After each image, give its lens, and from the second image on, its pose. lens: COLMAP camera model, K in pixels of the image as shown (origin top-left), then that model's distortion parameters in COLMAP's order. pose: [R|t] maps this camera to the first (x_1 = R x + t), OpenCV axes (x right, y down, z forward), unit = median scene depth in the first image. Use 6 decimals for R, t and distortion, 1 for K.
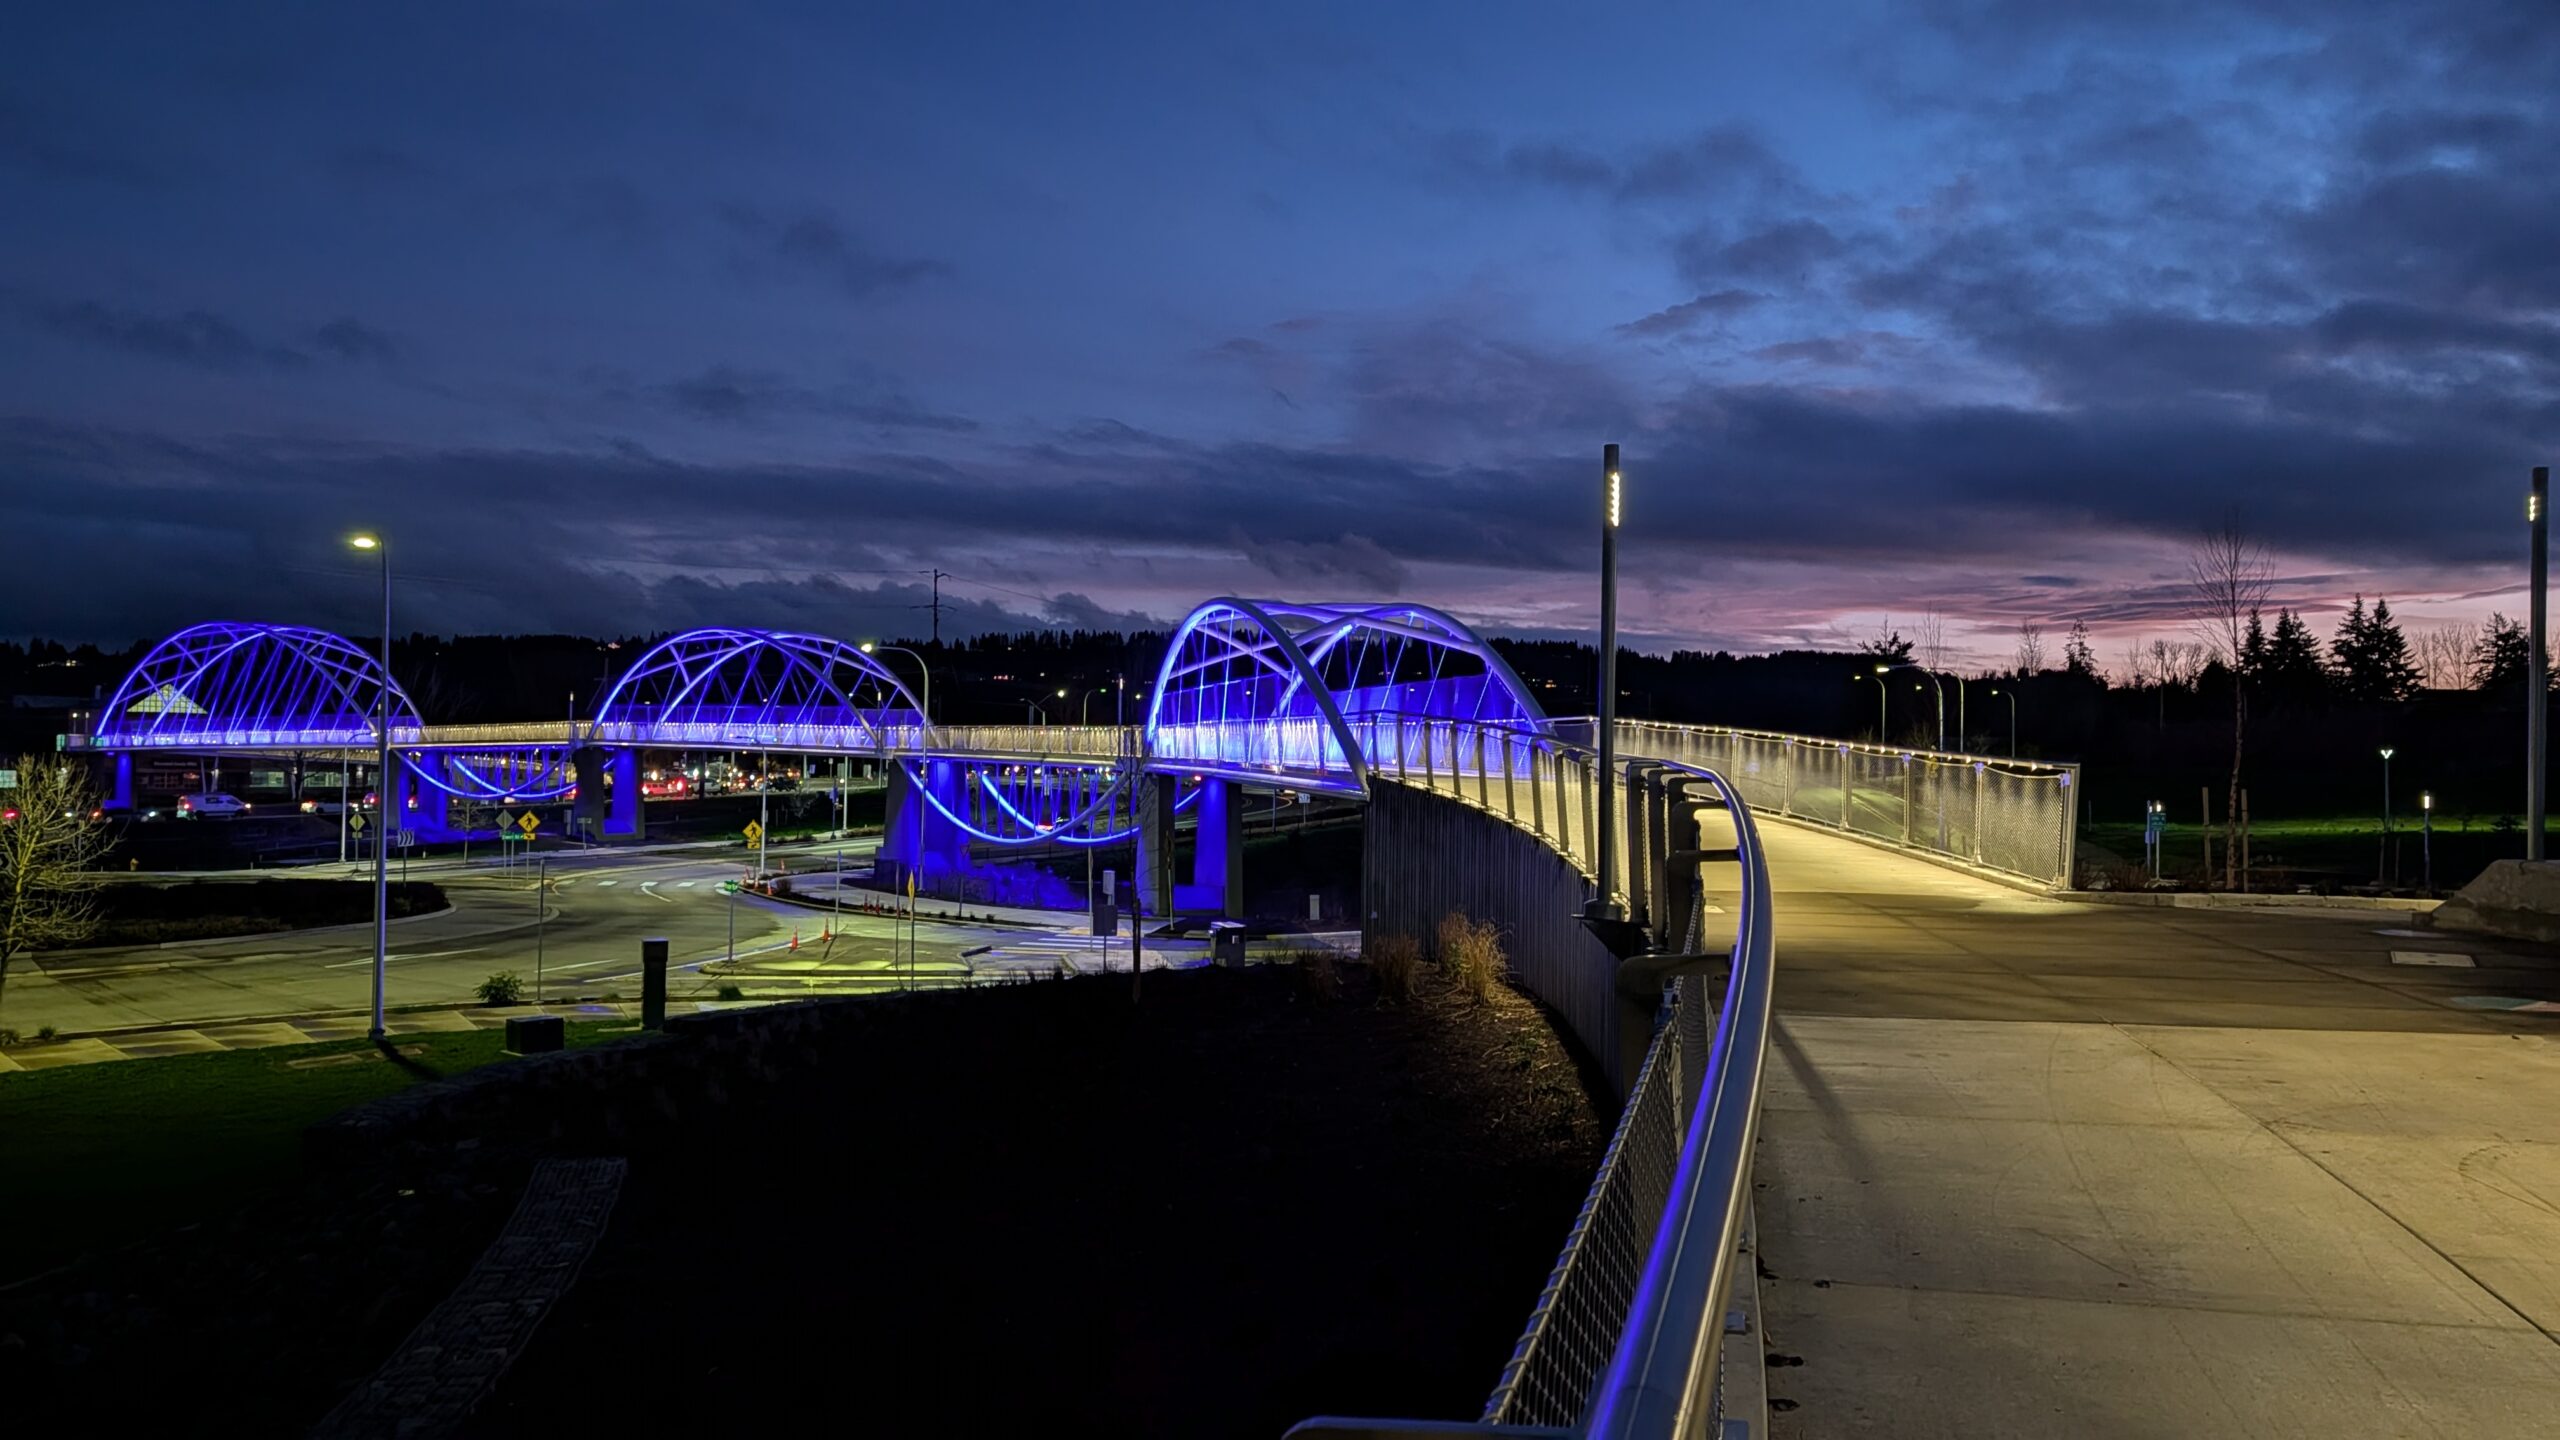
lens RADIAL K [[1847.8, 0, 1280.0], [0, 1847.8, 720.0], [0, 0, 1]] dist [0.025065, 0.000681]
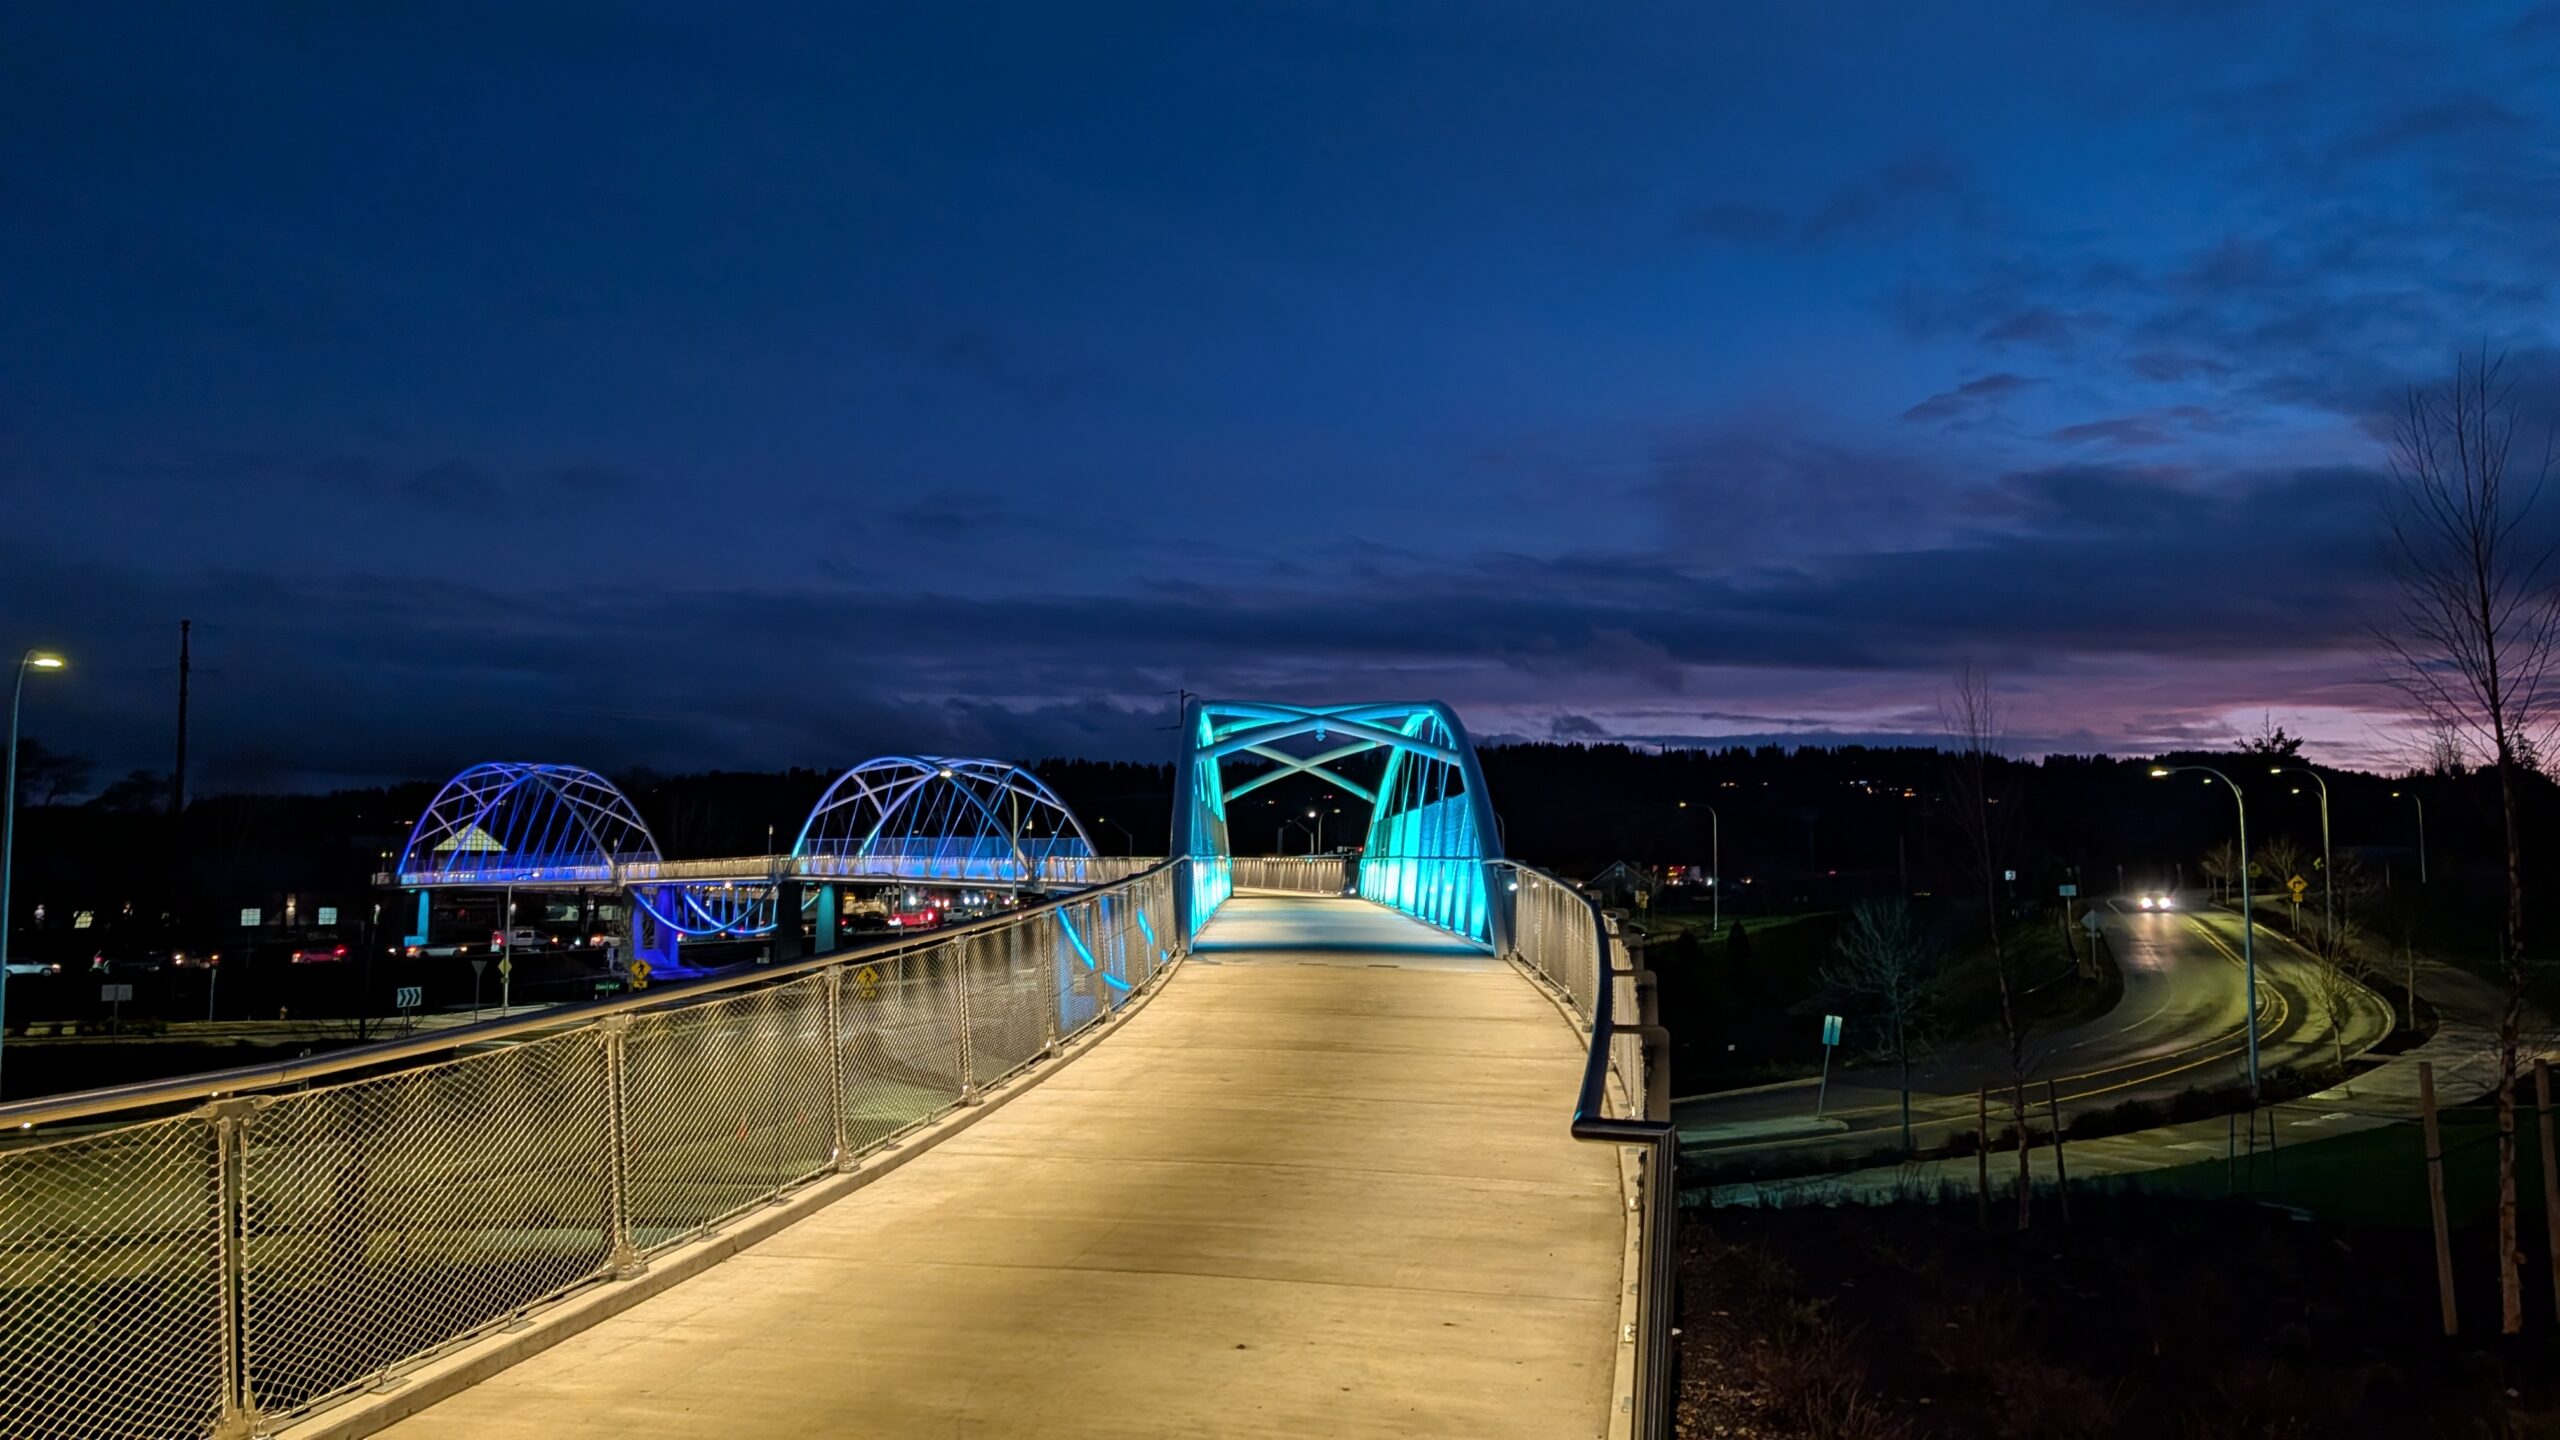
lens RADIAL K [[1847.8, 0, 1280.0], [0, 1847.8, 720.0], [0, 0, 1]] dist [0.025065, 0.000681]
pose [[0.983157, -0.027693, -0.180651, 0.056852], [0.016158, 0.997753, -0.065017, -0.002812], [0.182046, 0.061003, 0.981396, 0.094359]]
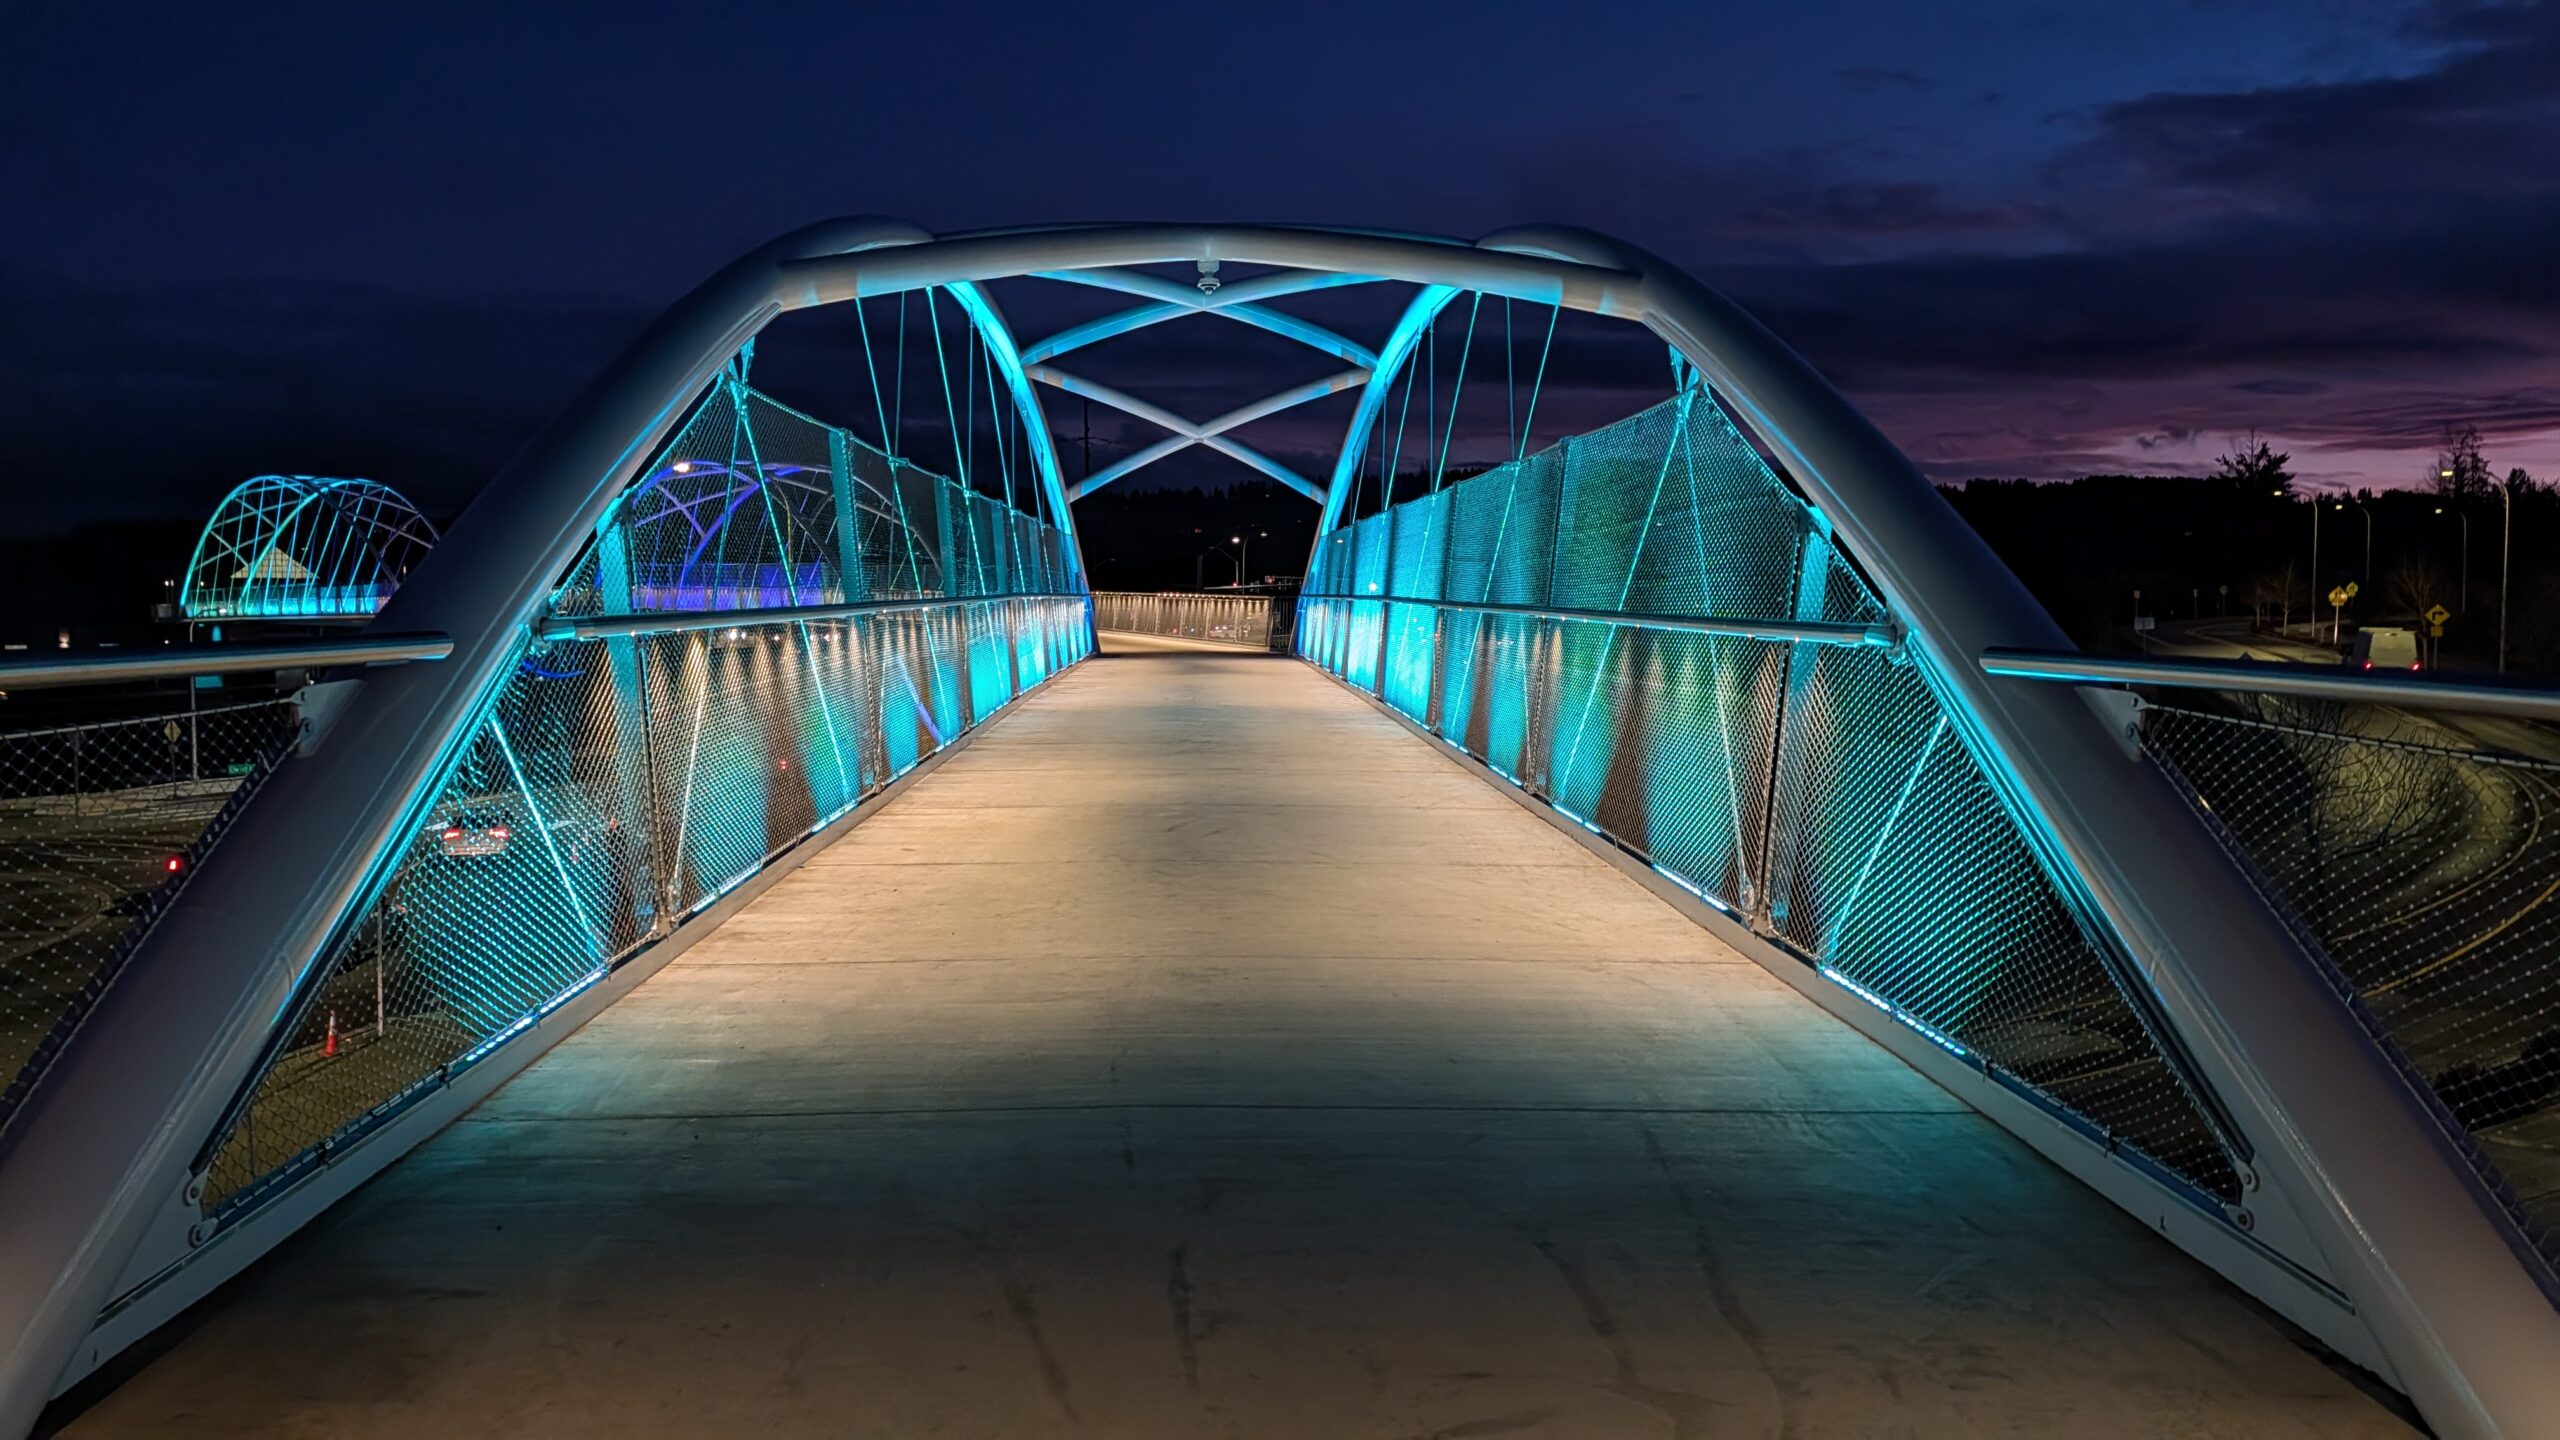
lens RADIAL K [[1838.2, 0, 1280.0], [0, 1838.2, 720.0], [0, 0, 1]] dist [0.036046, -0.001105]
pose [[0.989580, -0.006105, -0.143854, 0.032324], [0.018236, 0.996369, 0.083159, -0.002342], [0.142824, -0.084916, 0.986099, 0.257995]]
